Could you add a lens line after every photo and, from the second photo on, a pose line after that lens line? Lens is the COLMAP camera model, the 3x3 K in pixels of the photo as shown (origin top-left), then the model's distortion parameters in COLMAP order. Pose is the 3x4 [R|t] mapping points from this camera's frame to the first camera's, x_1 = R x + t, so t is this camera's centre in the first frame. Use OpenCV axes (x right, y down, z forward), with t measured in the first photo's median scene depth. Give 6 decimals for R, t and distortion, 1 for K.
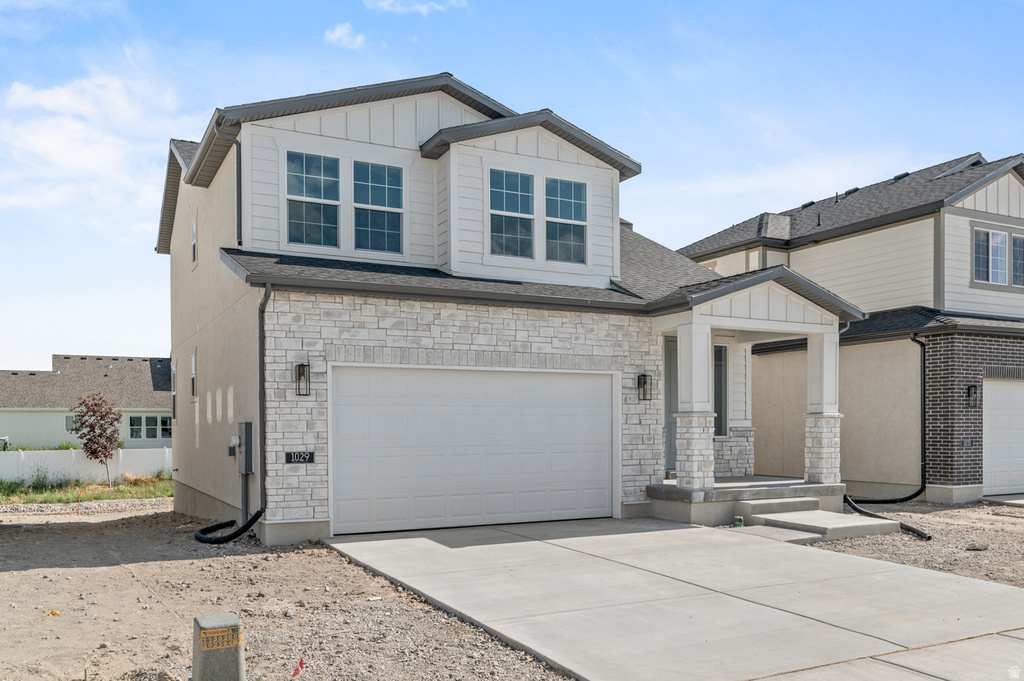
lens RADIAL K [[842.4, 0, 514.6], [0, 842.4, 336.4], [0, 0, 1]] dist [0.003709, -0.012878]
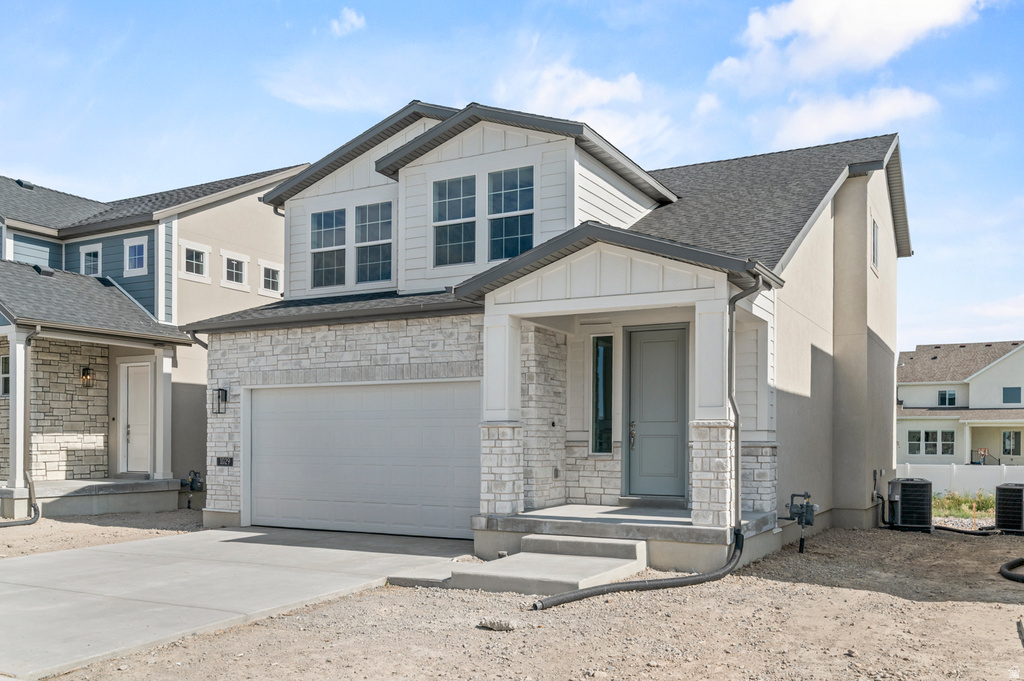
lens RADIAL K [[864.3, 0, 514.8], [0, 864.3, 344.4], [0, 0, 1]] dist [-0.003569, -0.006978]
pose [[0.561924, -0.087229, -0.822577, 0.945467], [0.082138, 0.995394, -0.049445, 0.058131], [0.823101, -0.039780, 0.566501, 0.539211]]
